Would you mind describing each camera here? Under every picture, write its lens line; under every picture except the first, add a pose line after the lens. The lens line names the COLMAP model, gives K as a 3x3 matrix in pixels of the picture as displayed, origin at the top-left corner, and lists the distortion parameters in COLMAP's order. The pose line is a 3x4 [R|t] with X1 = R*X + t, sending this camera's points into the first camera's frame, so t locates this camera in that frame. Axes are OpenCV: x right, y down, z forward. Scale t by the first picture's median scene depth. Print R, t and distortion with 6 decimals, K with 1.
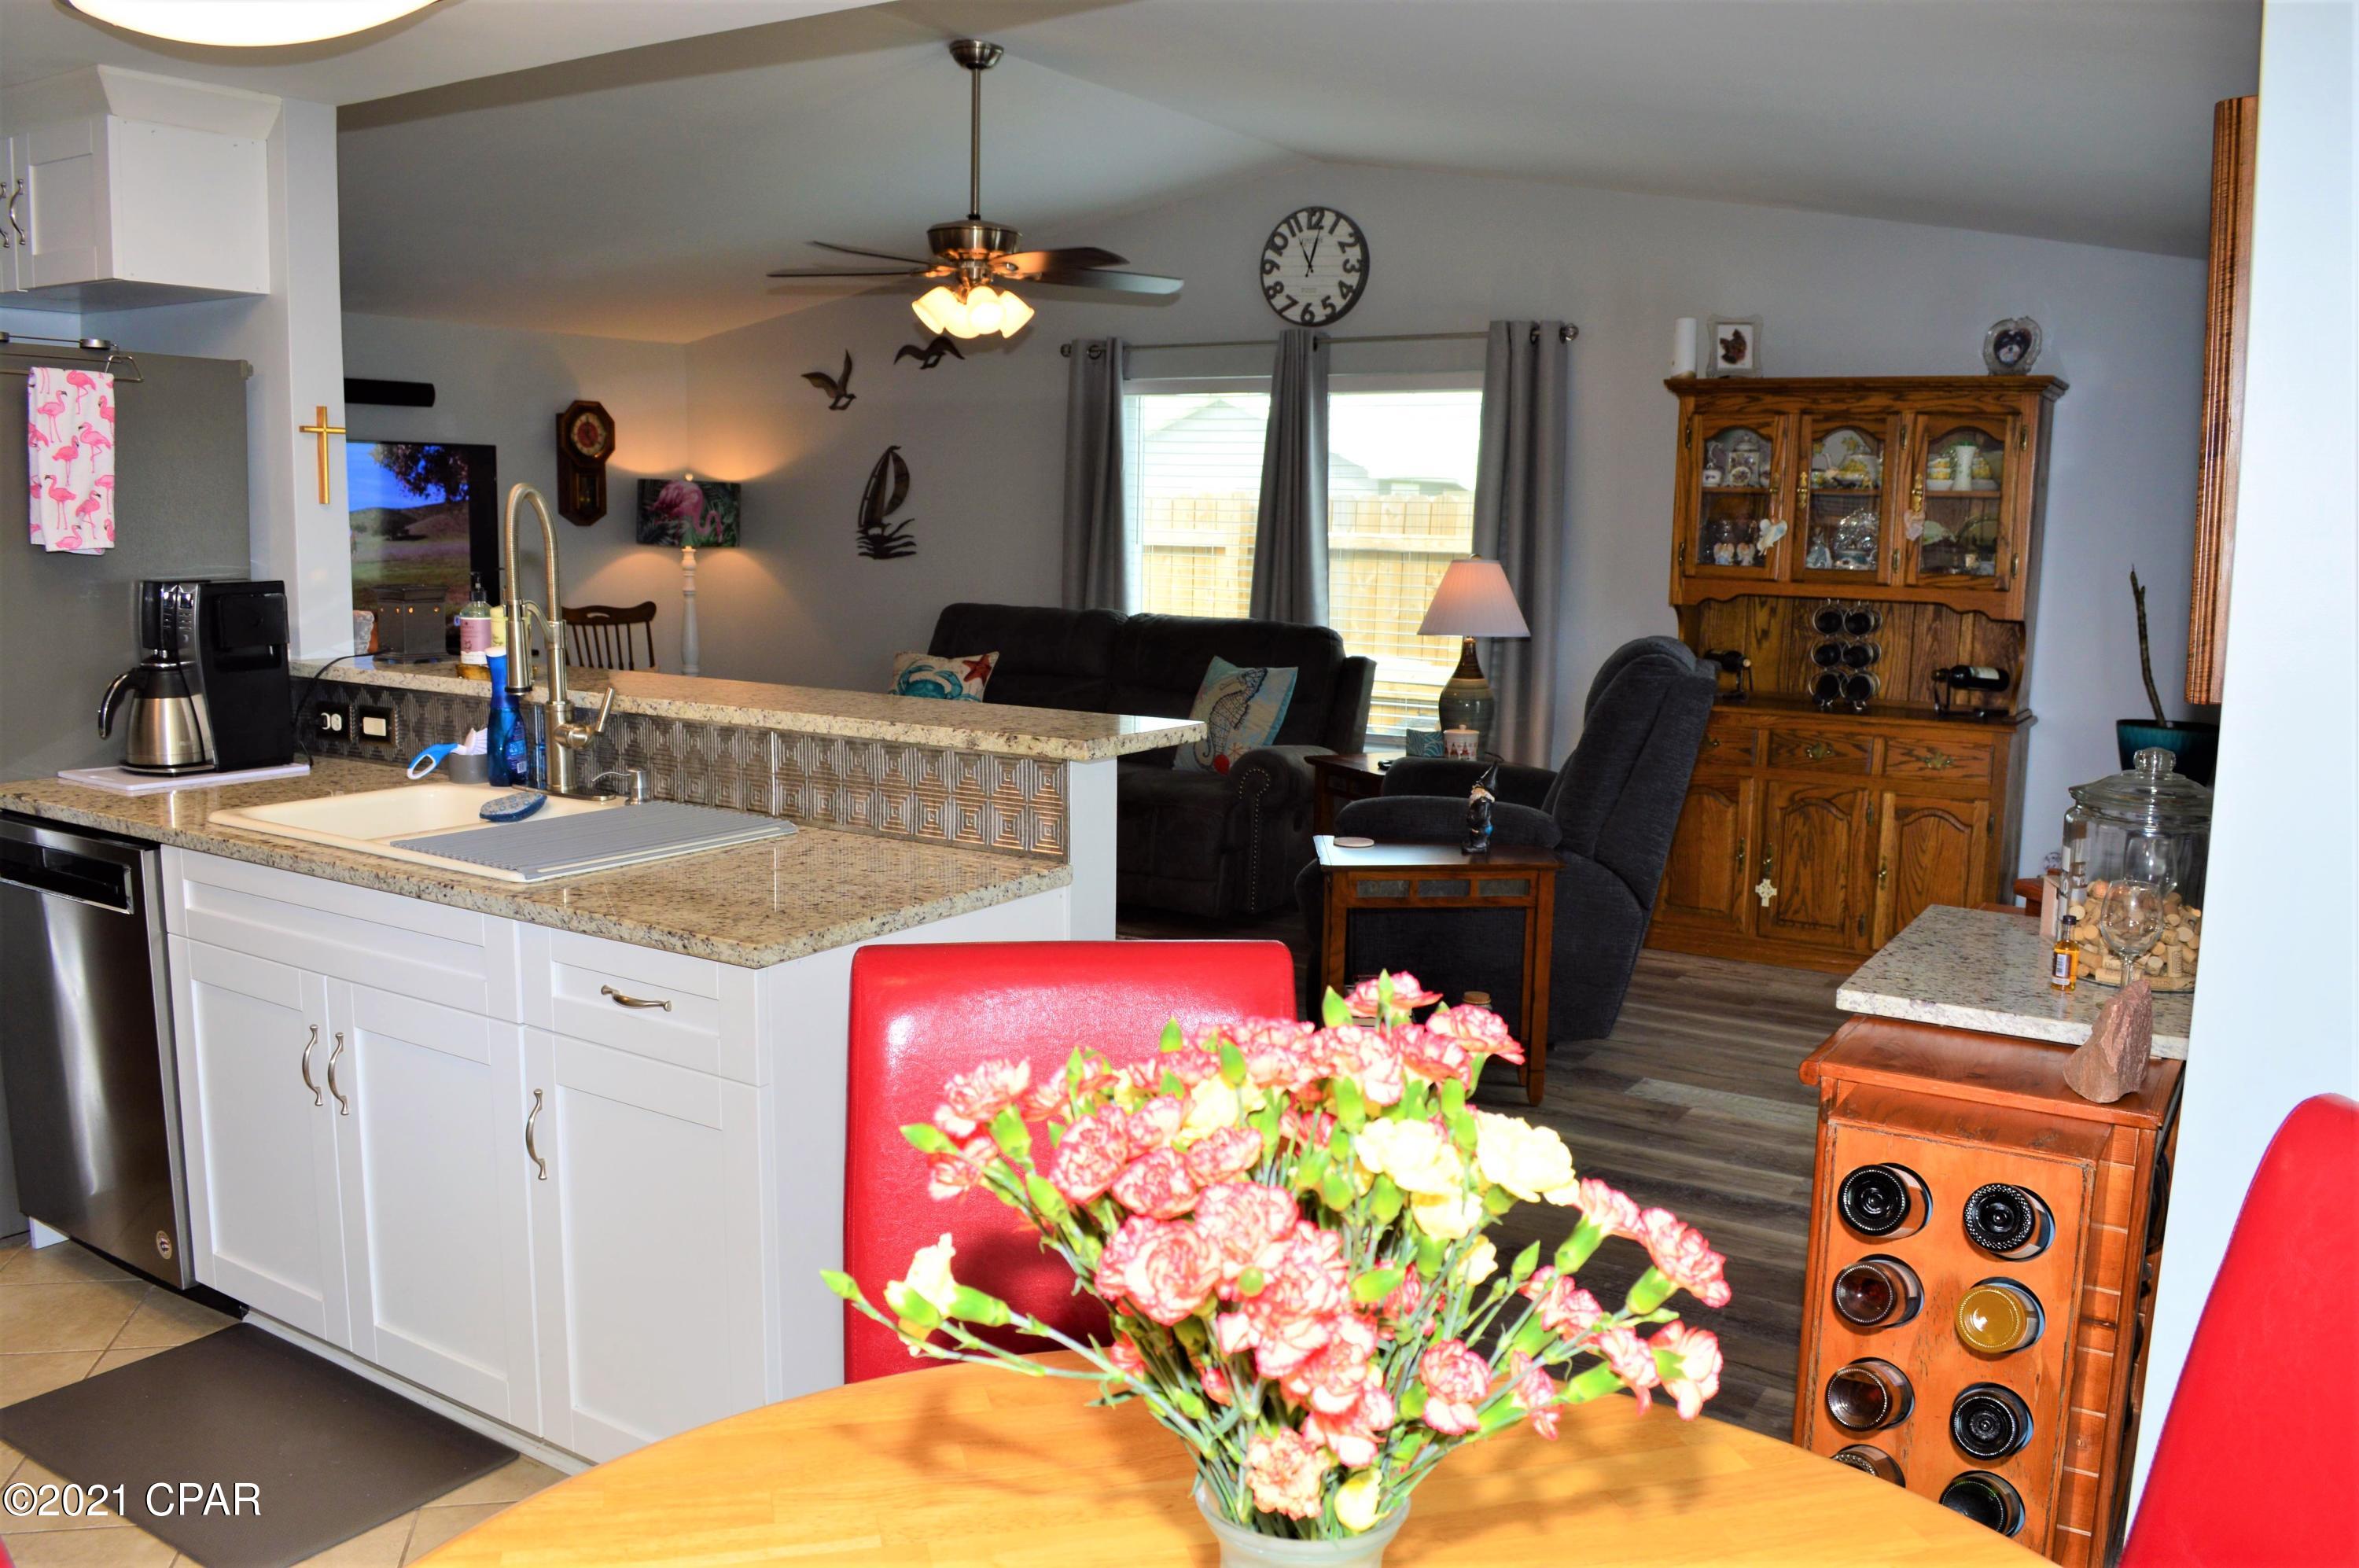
lens RADIAL K [[1882.1, 0, 1157.6], [0, 1882.1, 776.7], [0, 0, 1]] dist [-0.084610, 0.017967]
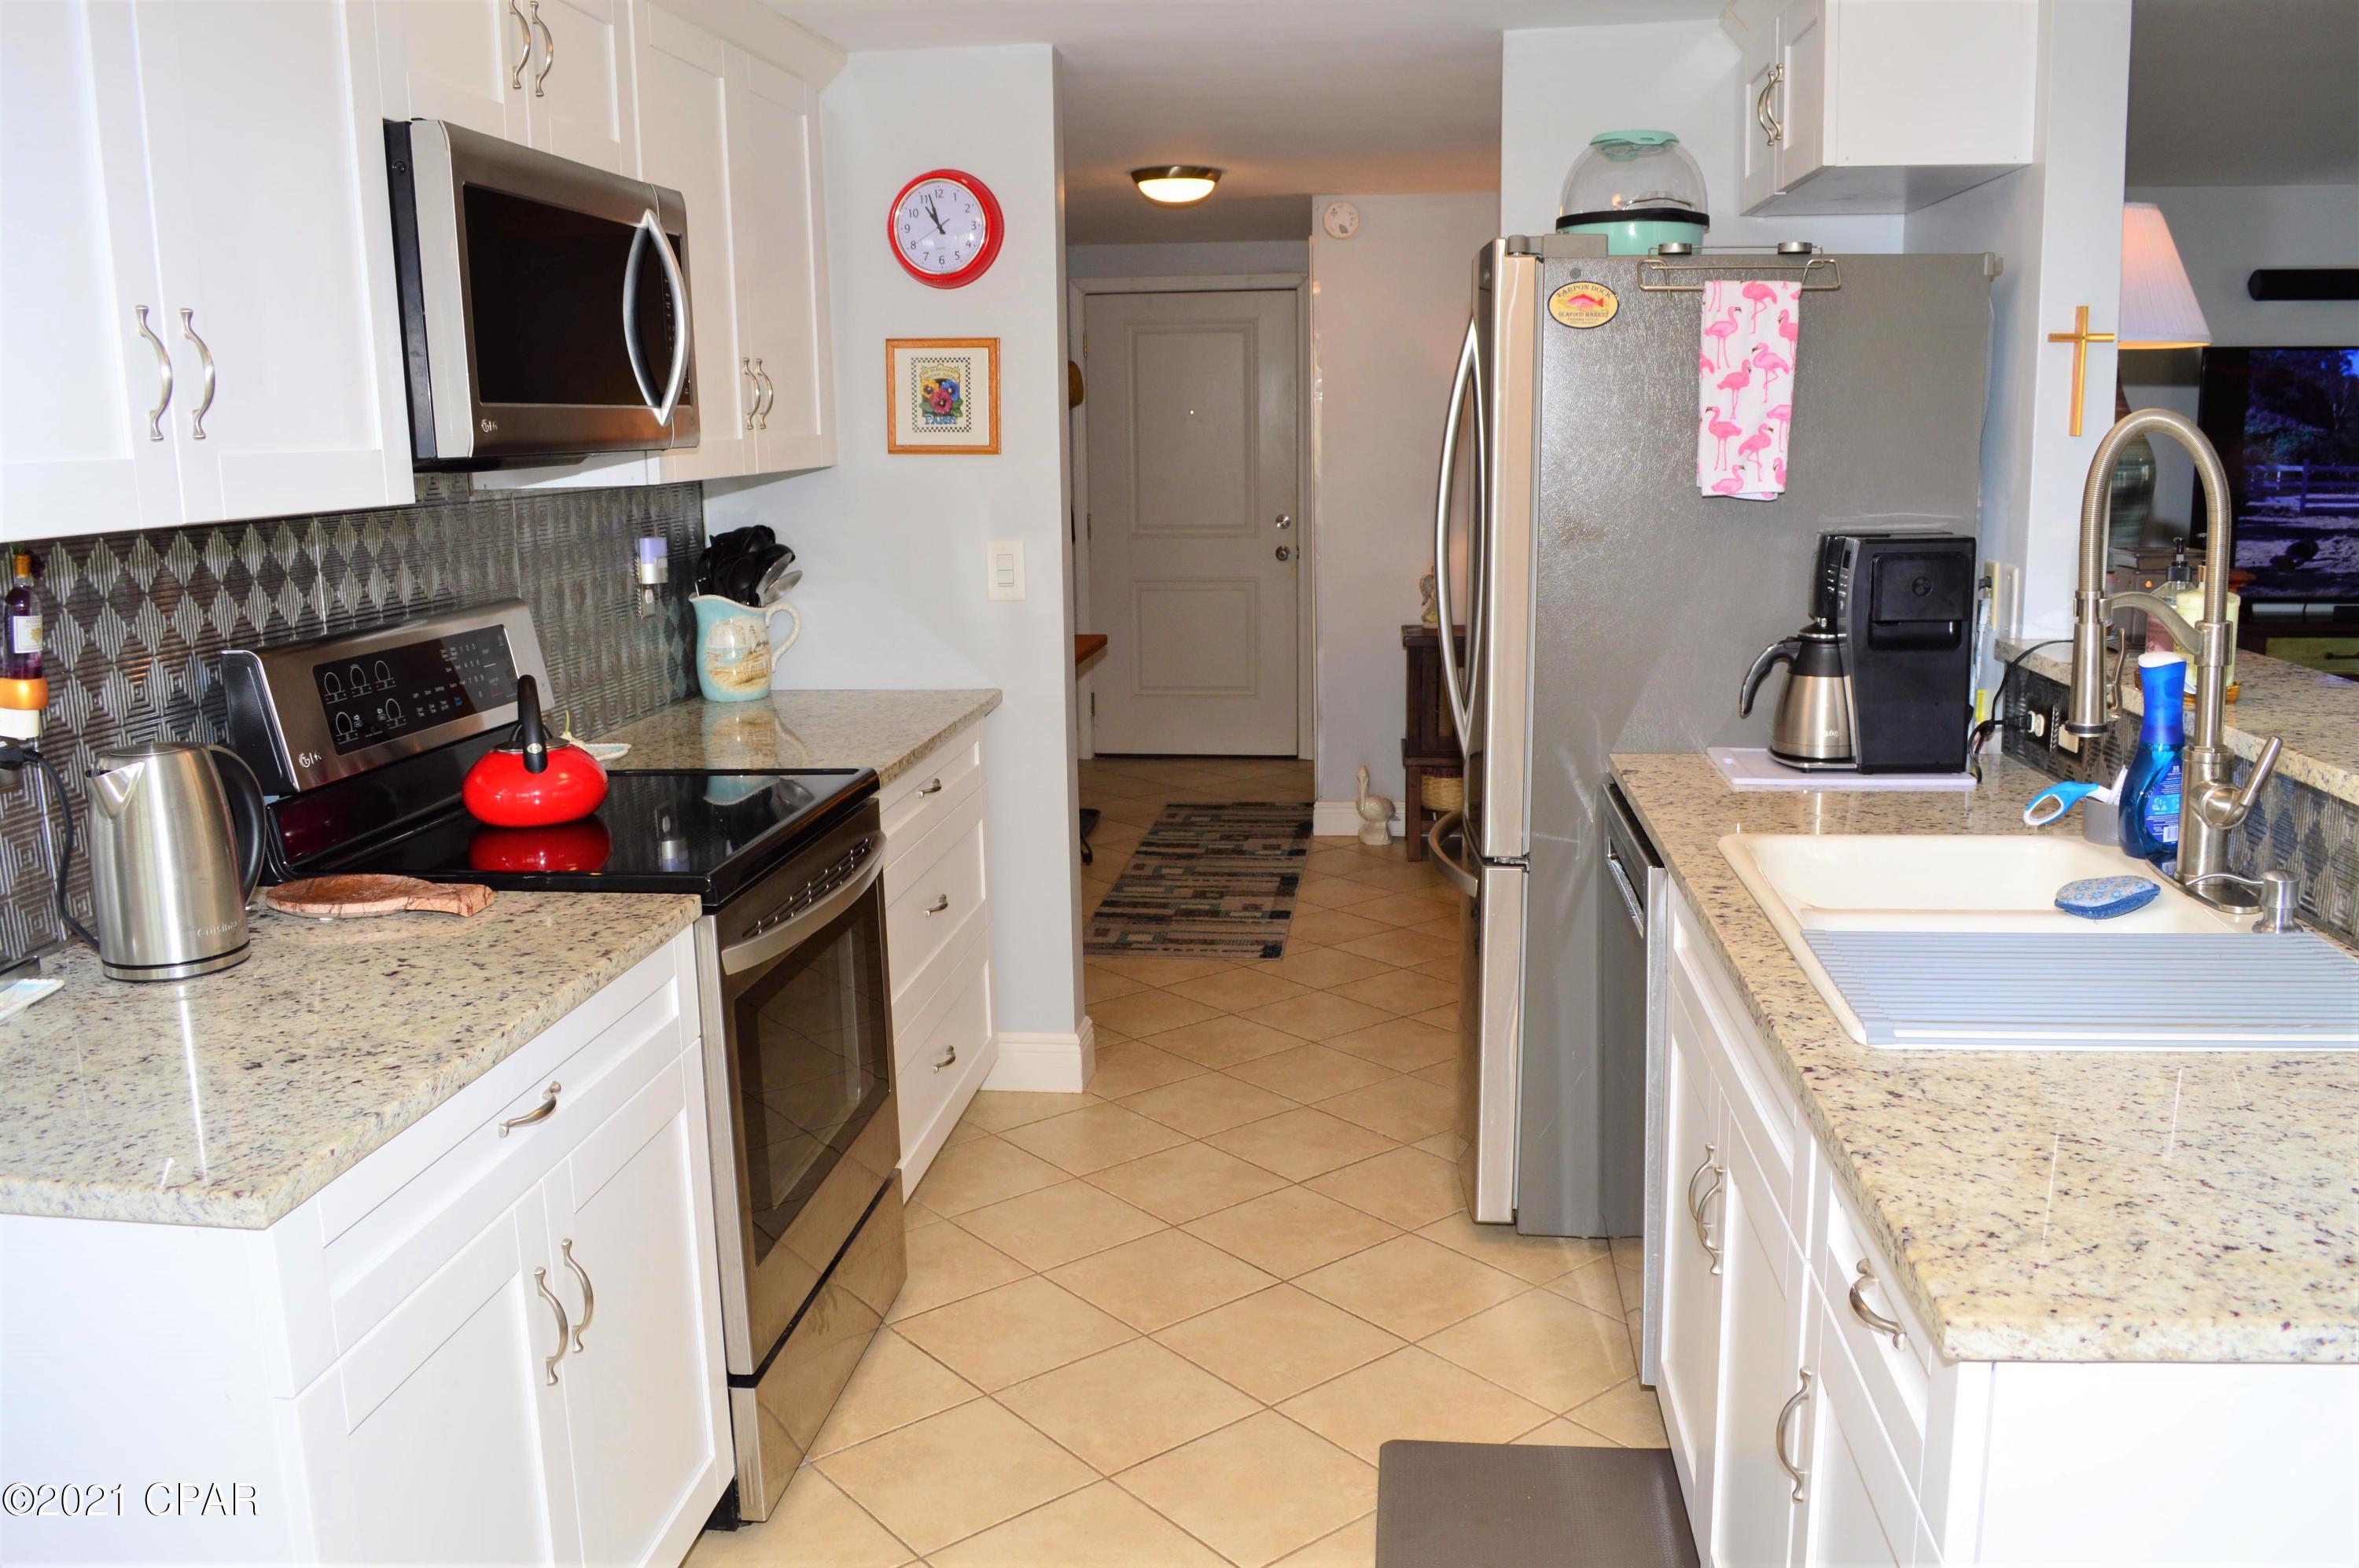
lens RADIAL K [[1882.1, 0, 1174.3], [0, 1882.1, 799.5], [0, 0, 1]] dist [-0.084610, 0.017967]
pose [[0.453757, 0.147478, -0.878837, 0.046424], [-0.096609, 0.988539, 0.116007, -0.036259], [0.885873, 0.032265, 0.462804, 0.227716]]
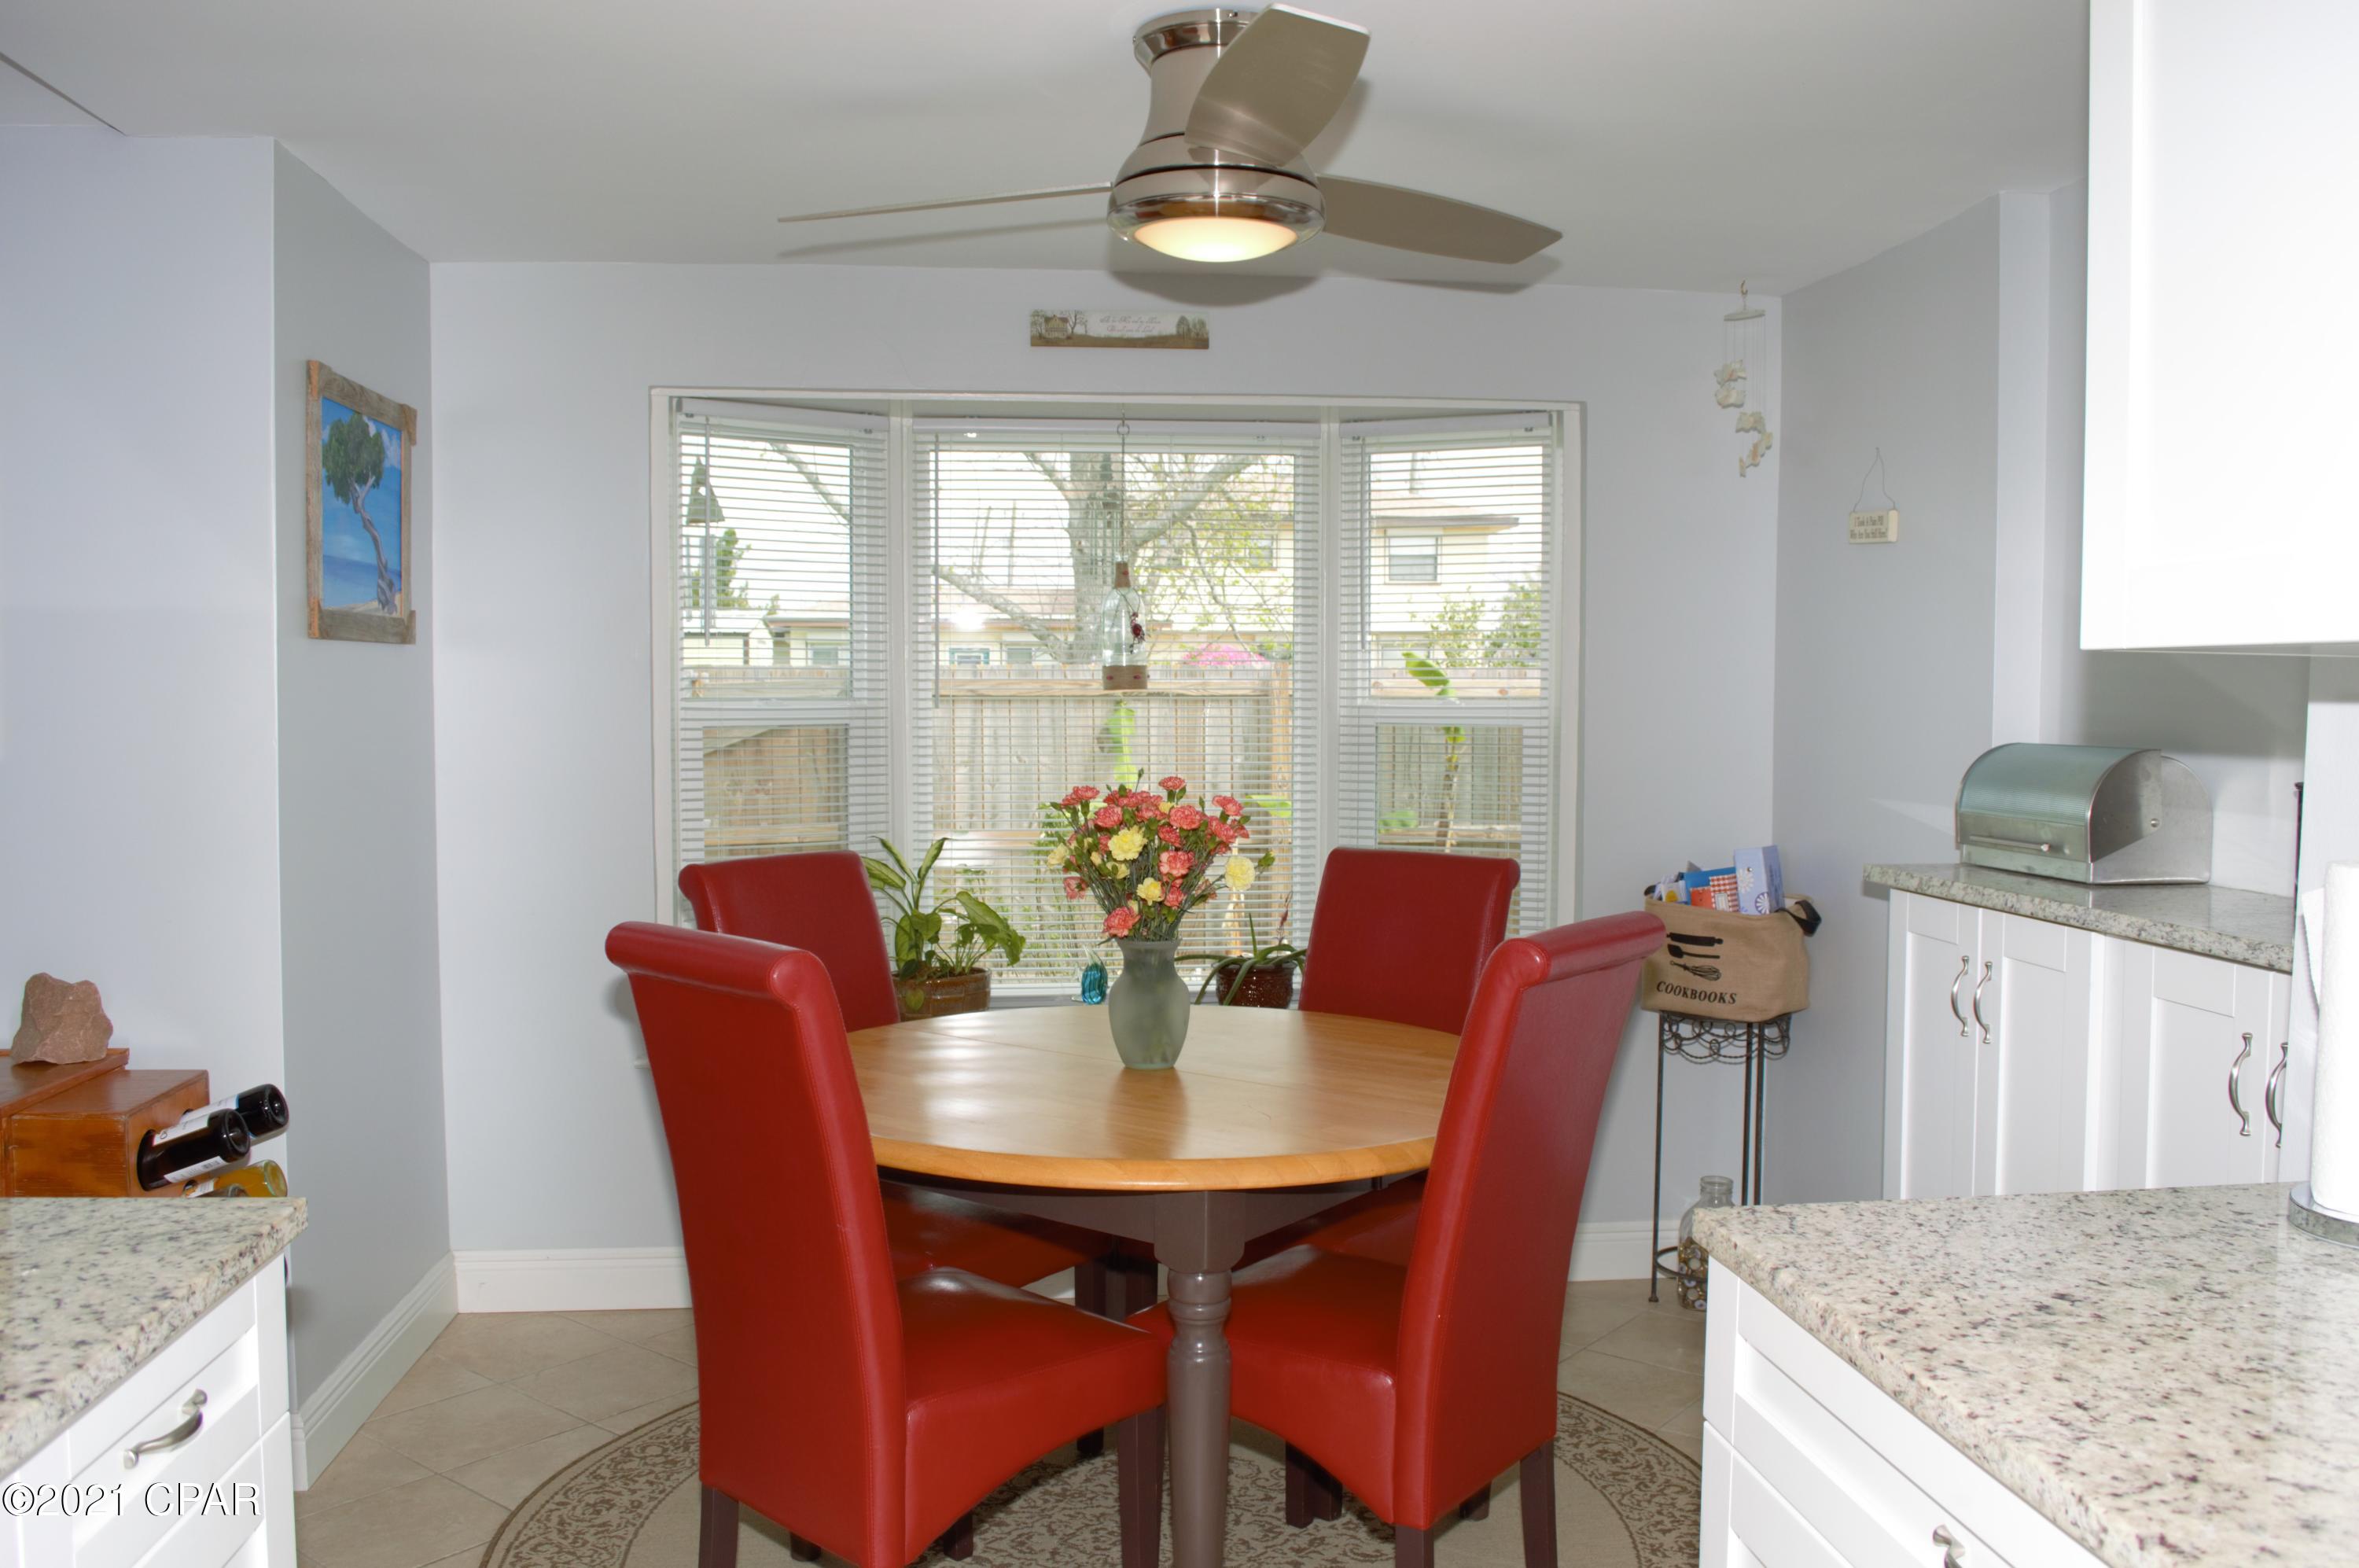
lens RADIAL K [[1849.7, 0, 1184.4], [0, 1849.7, 782.5], [0, 0, 1]] dist [-0.083178, 0.020904]
pose [[-0.644123, -0.061226, 0.762468, -0.392358], [0.091950, 0.983366, 0.156642, -0.059061], [-0.759375, 0.171005, -0.627779, 0.466747]]
